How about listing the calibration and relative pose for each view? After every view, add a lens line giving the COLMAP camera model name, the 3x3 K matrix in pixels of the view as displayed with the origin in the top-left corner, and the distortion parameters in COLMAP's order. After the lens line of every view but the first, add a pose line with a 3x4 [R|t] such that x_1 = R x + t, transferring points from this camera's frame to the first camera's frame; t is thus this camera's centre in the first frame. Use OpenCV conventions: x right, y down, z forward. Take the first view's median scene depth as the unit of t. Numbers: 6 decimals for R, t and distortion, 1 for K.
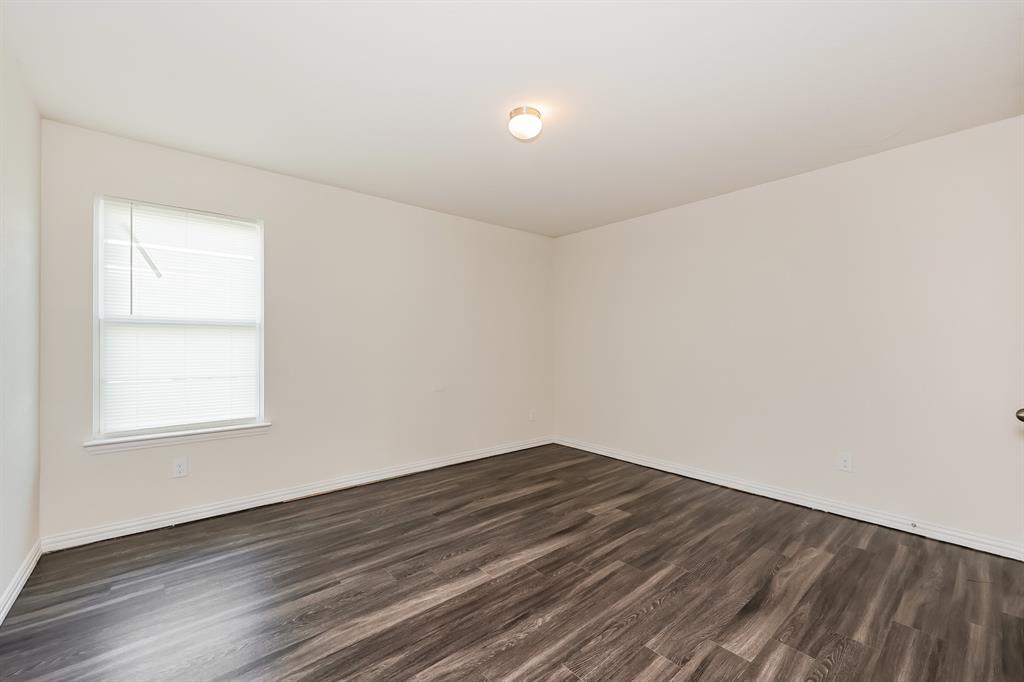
lens RADIAL K [[416.0, 0, 510.9], [0, 416.0, 343.6], [0, 0, 1]] dist [0.001638, 0.000373]
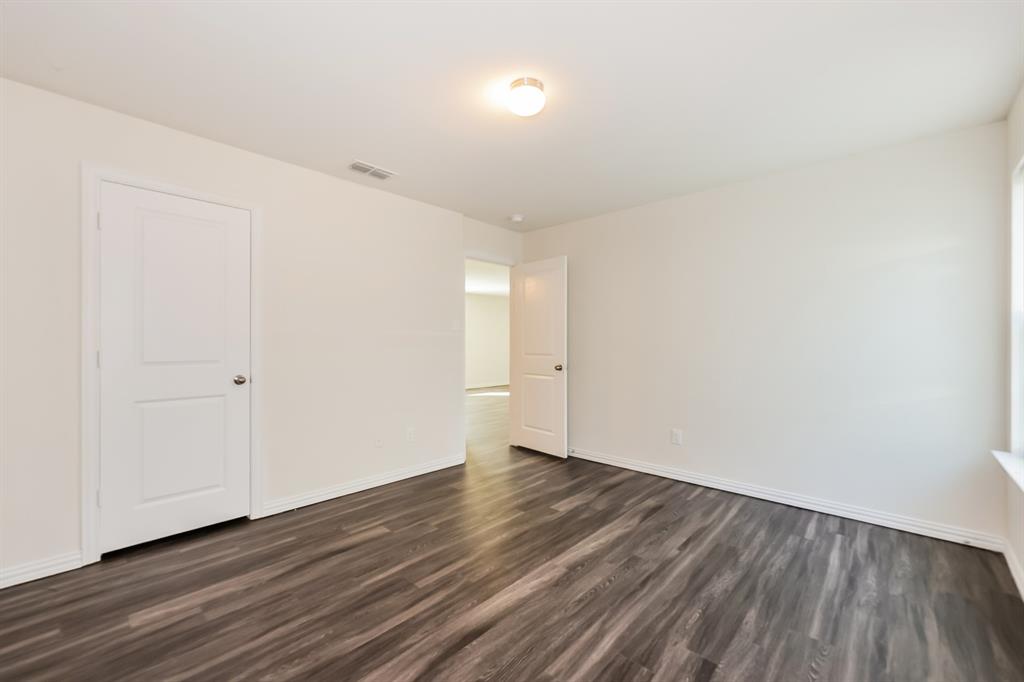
lens RADIAL K [[423.2, 0, 514.5], [0, 423.2, 344.1], [0, 0, 1]] dist [0.000683, 0.000078]
pose [[-0.991679, -0.001740, -0.128720, 0.171886], [-0.002179, 0.999992, 0.003268, 0.000646], [0.128713, 0.003522, -0.991676, 1.880735]]
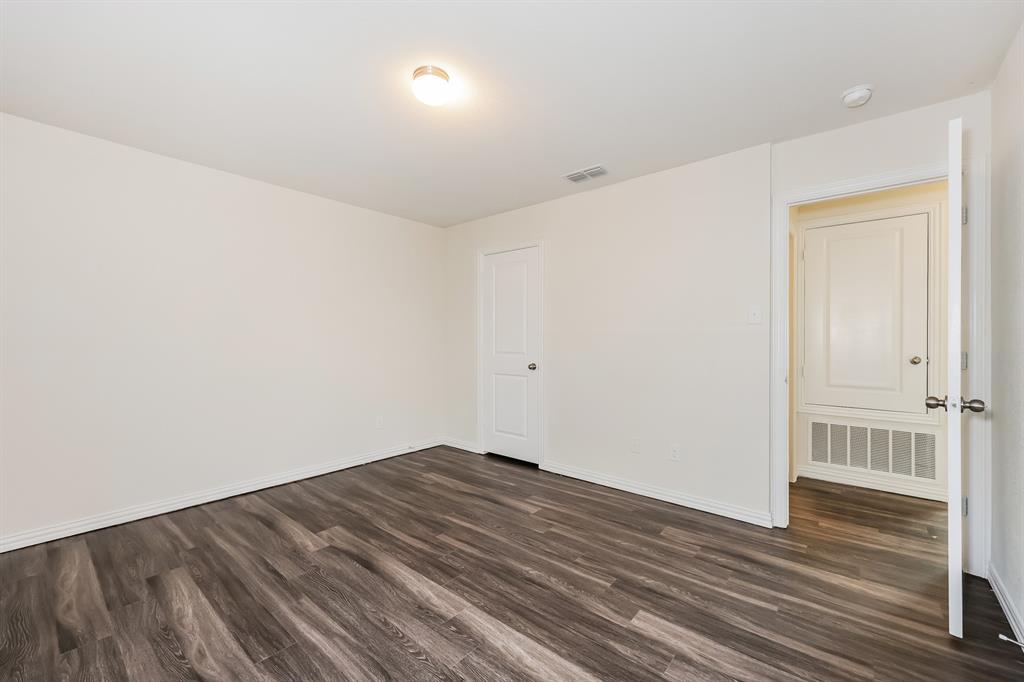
lens RADIAL K [[416.0, 0, 510.9], [0, 416.0, 343.6], [0, 0, 1]] dist [0.001638, 0.000373]
pose [[-0.159289, -0.009268, 0.987189, -0.843243], [-0.001858, 0.999957, 0.009089, -0.001738], [-0.987230, -0.000386, -0.159299, 0.962829]]
